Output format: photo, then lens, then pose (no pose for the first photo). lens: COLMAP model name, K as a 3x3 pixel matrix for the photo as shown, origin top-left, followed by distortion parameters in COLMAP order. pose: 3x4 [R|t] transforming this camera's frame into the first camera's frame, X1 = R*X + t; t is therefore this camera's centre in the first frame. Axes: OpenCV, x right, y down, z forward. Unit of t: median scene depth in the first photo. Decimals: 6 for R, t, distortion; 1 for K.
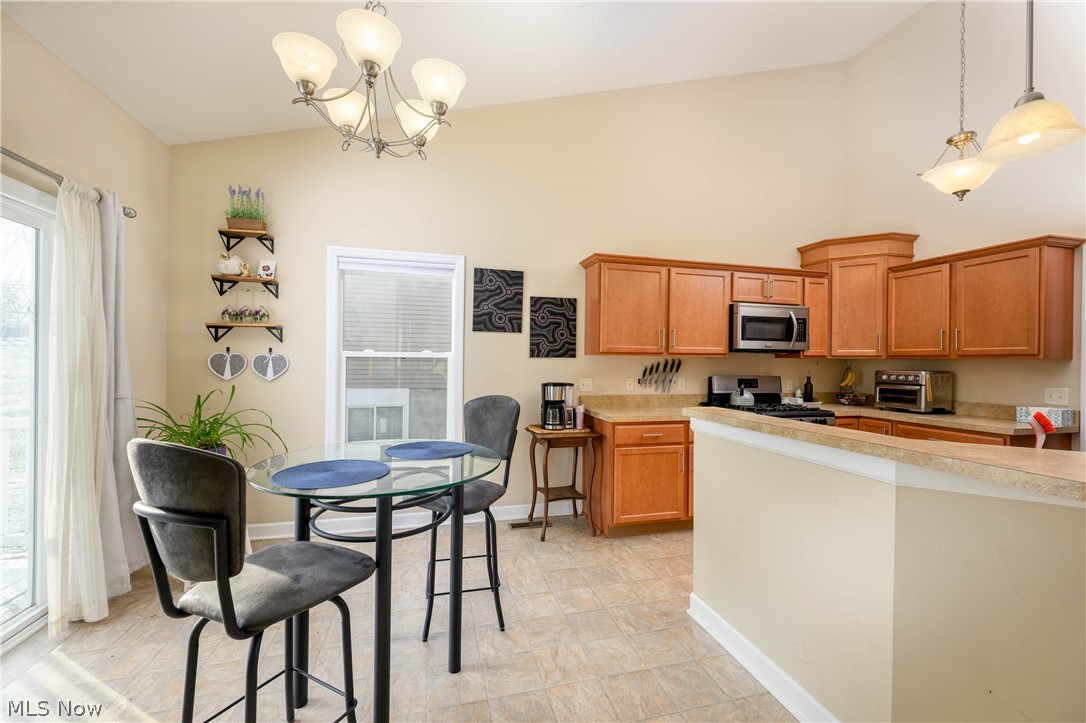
lens RADIAL K [[430.1, 0, 540.7], [0, 430.1, 361.1], [0, 0, 1]] dist [0.001449, -0.000994]
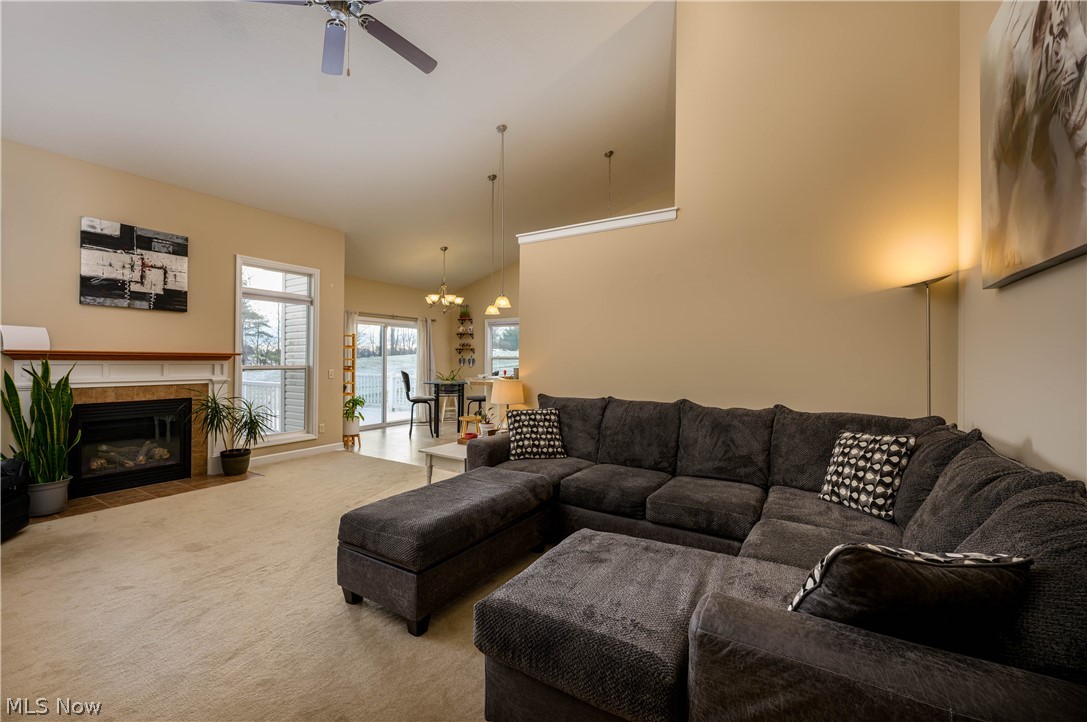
lens RADIAL K [[440.8, 0, 543.8], [0, 440.8, 357.8], [0, 0, 1]] dist [0.000063, -0.000337]
pose [[0.690373, -0.010344, -0.723379, 1.688830], [-0.002345, 0.999861, -0.016537, 0.028855], [0.723450, 0.013113, 0.690253, -0.654637]]
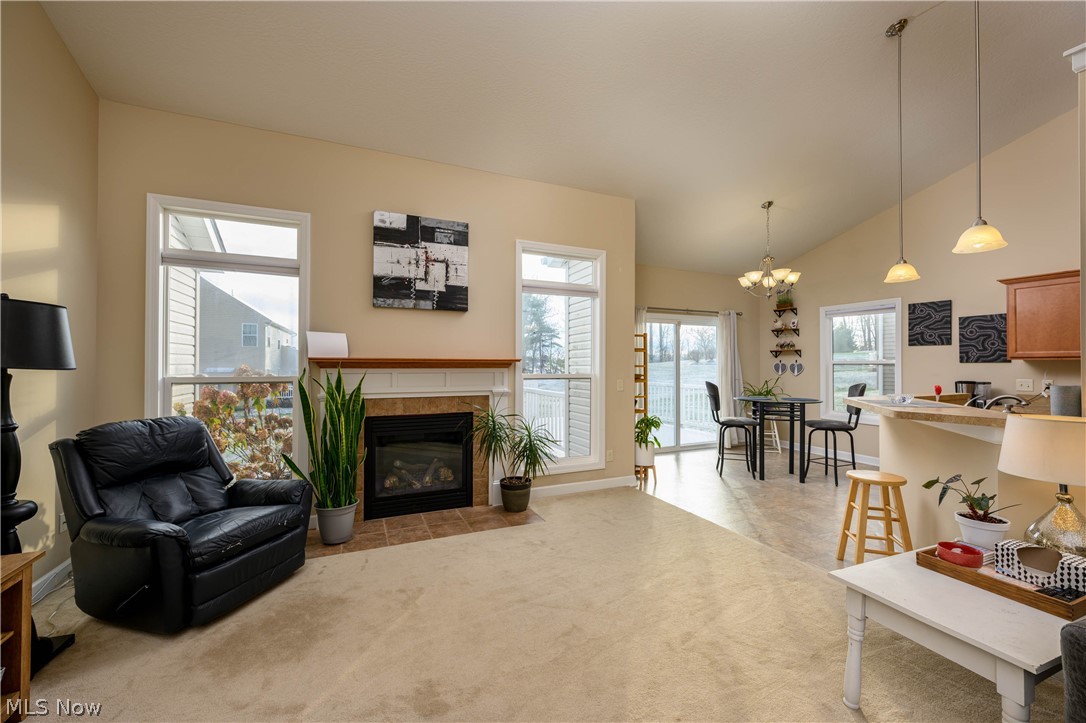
lens RADIAL K [[430.1, 0, 540.4], [0, 430.1, 360.1], [0, 0, 1]] dist [0.001449, -0.000994]
pose [[0.158861, -0.022202, -0.987051, 1.105760], [-0.004988, 0.999716, -0.023289, 0.021690], [0.987288, 0.008624, 0.158706, -0.508828]]
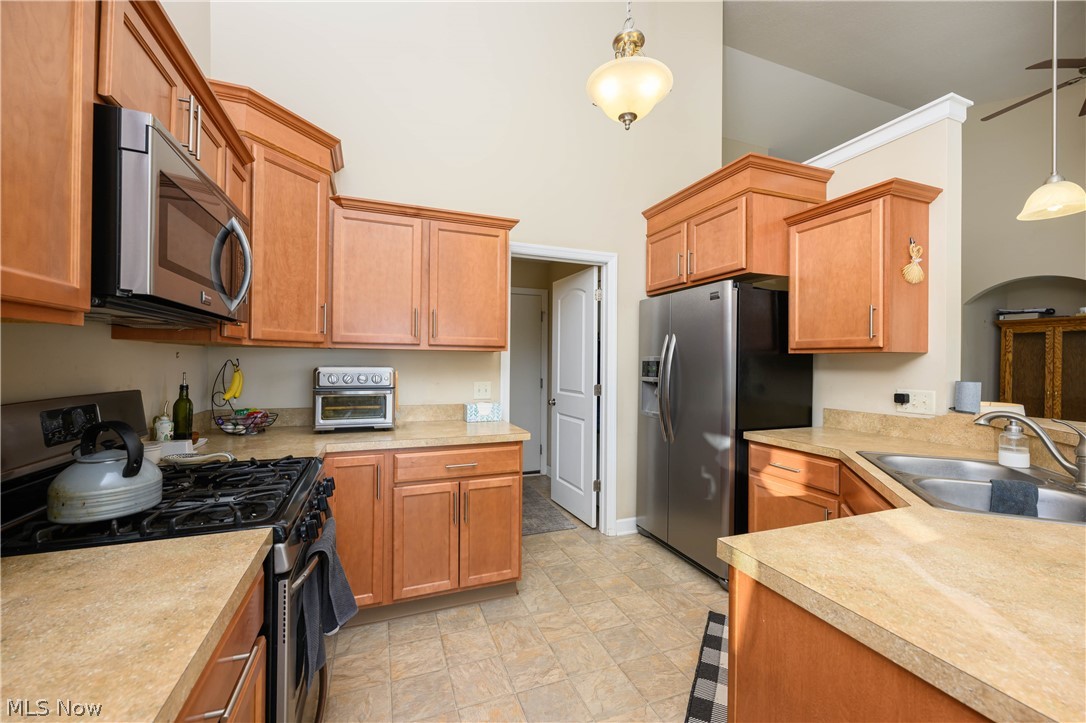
lens RADIAL K [[430.1, 0, 543.6], [0, 430.1, 365.0], [0, 0, 1]] dist [0.001449, -0.000994]
pose [[-0.114208, -0.009396, 0.993412, 0.187964], [-0.006345, 0.999942, 0.008729, 0.012000], [-0.993437, -0.005306, -0.114261, 0.828781]]
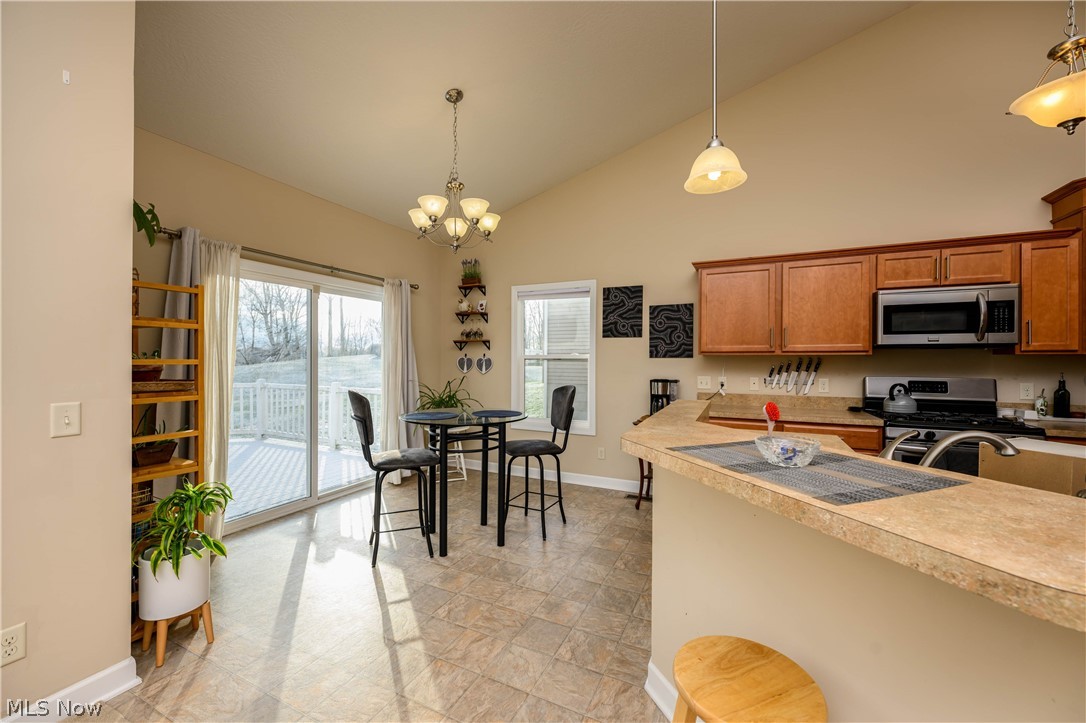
lens RADIAL K [[430.1, 0, 541.5], [0, 430.1, 360.0], [0, 0, 1]] dist [0.001449, -0.000994]
pose [[0.759512, -0.008825, -0.650434, 0.522475], [0.001136, 0.999924, -0.012241, 0.012040], [0.650492, 0.008558, 0.759464, -0.084961]]
